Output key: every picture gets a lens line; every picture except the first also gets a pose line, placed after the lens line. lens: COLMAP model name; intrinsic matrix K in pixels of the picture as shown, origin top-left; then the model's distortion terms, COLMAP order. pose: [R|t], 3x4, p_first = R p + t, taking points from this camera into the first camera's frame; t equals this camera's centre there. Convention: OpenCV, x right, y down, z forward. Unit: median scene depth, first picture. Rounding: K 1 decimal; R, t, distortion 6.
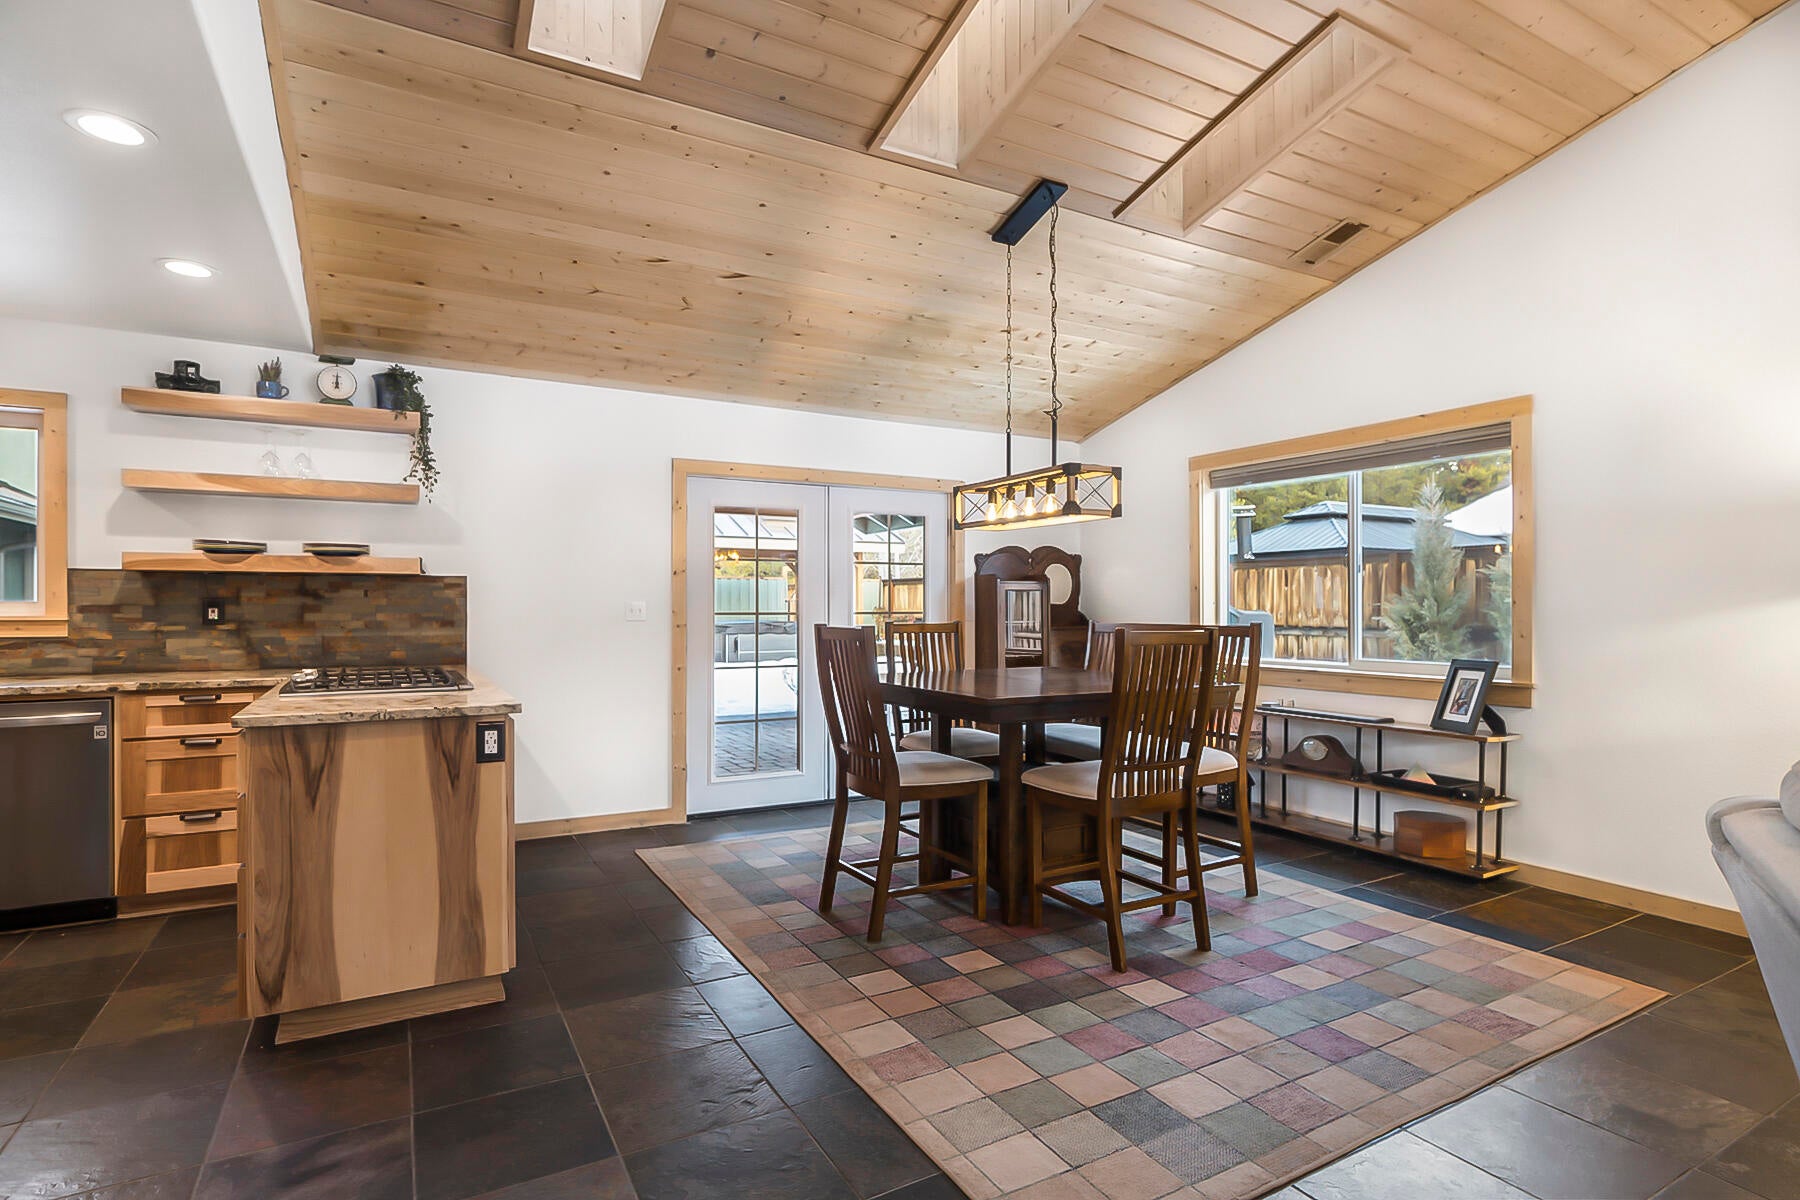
lens RADIAL K [[913.7, 0, 900.0], [0, 913.7, 600.0], [0, 0, 1]] dist [-0.005647, 0.001073]
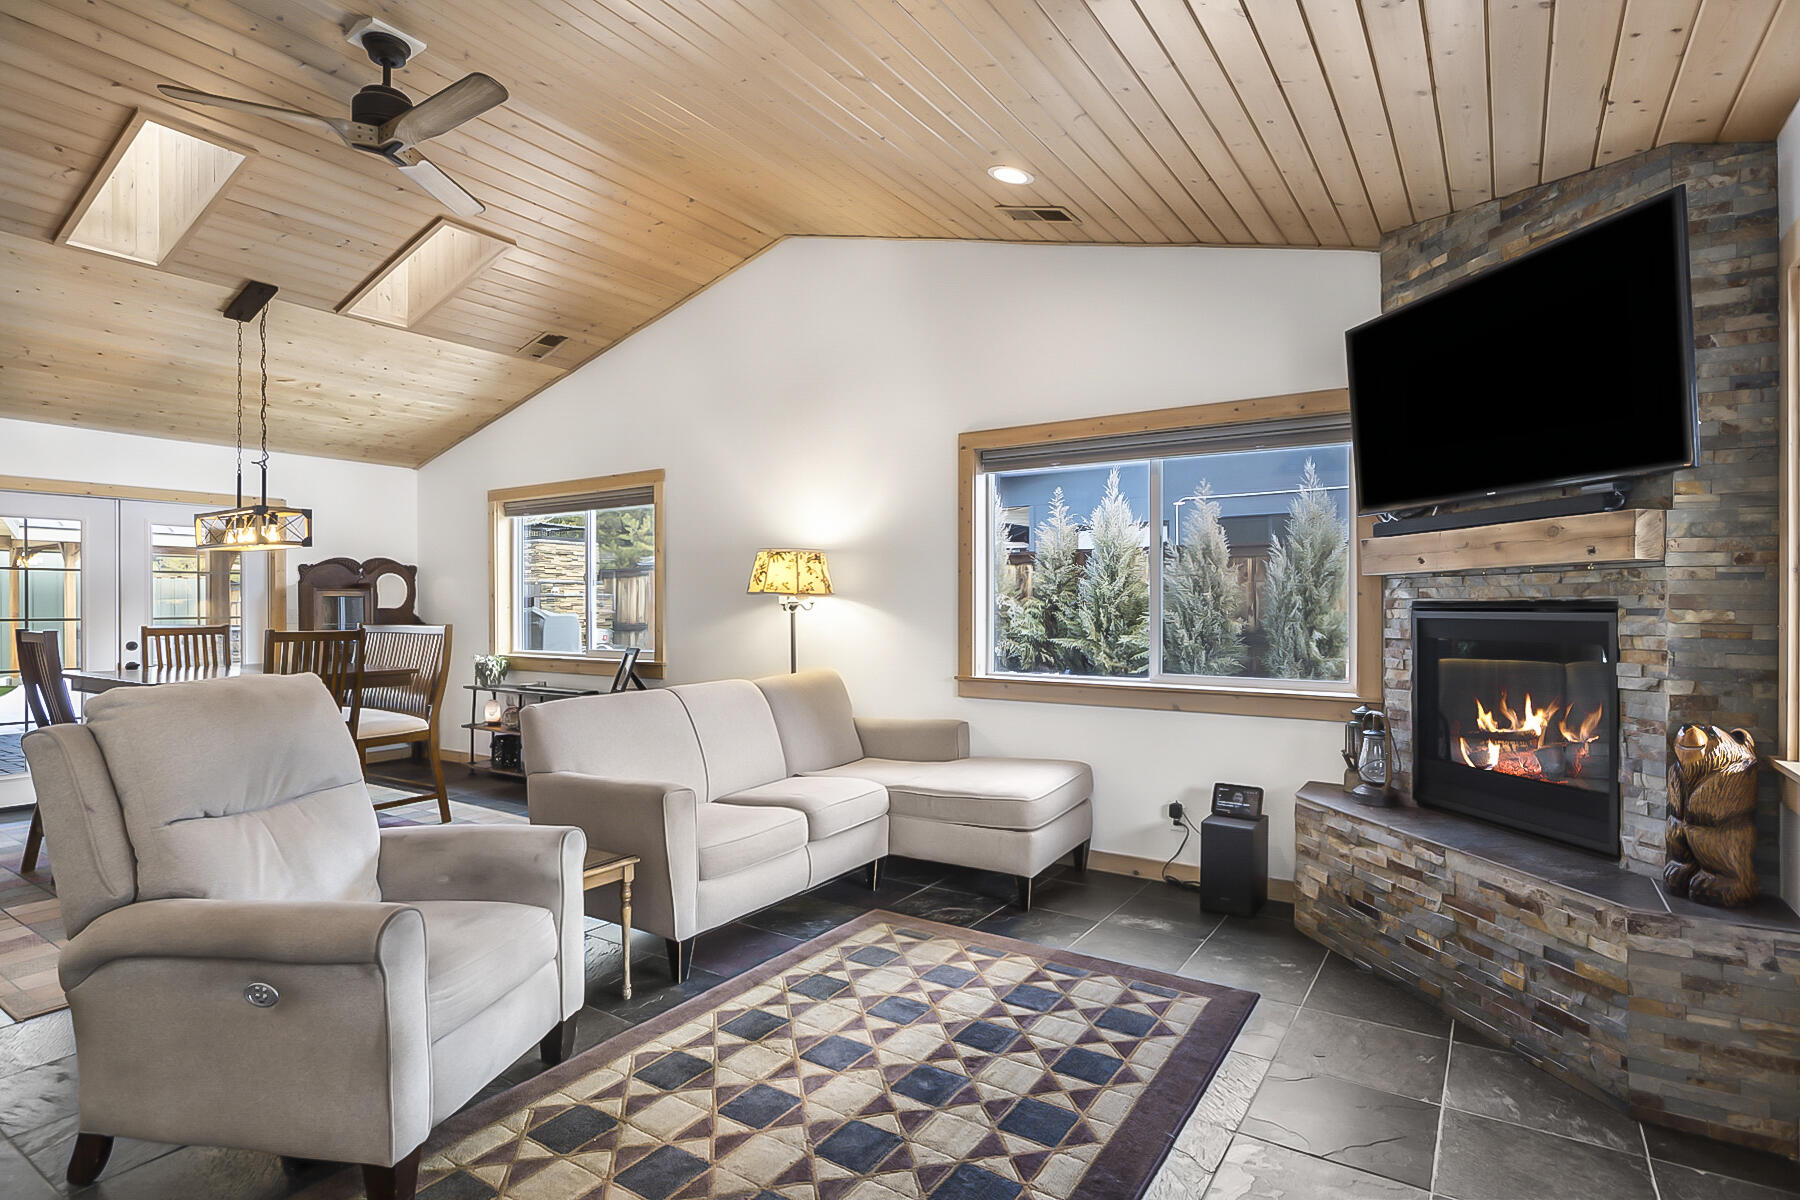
lens RADIAL K [[913.7, 0, 900.0], [0, 913.7, 600.0], [0, 0, 1]] dist [-0.005647, 0.001073]
pose [[0.890793, -0.001611, 0.454406, 0.335817], [0.000515, 0.999997, 0.002536, -0.012687], [-0.454408, -0.002025, 0.890791, -0.484574]]
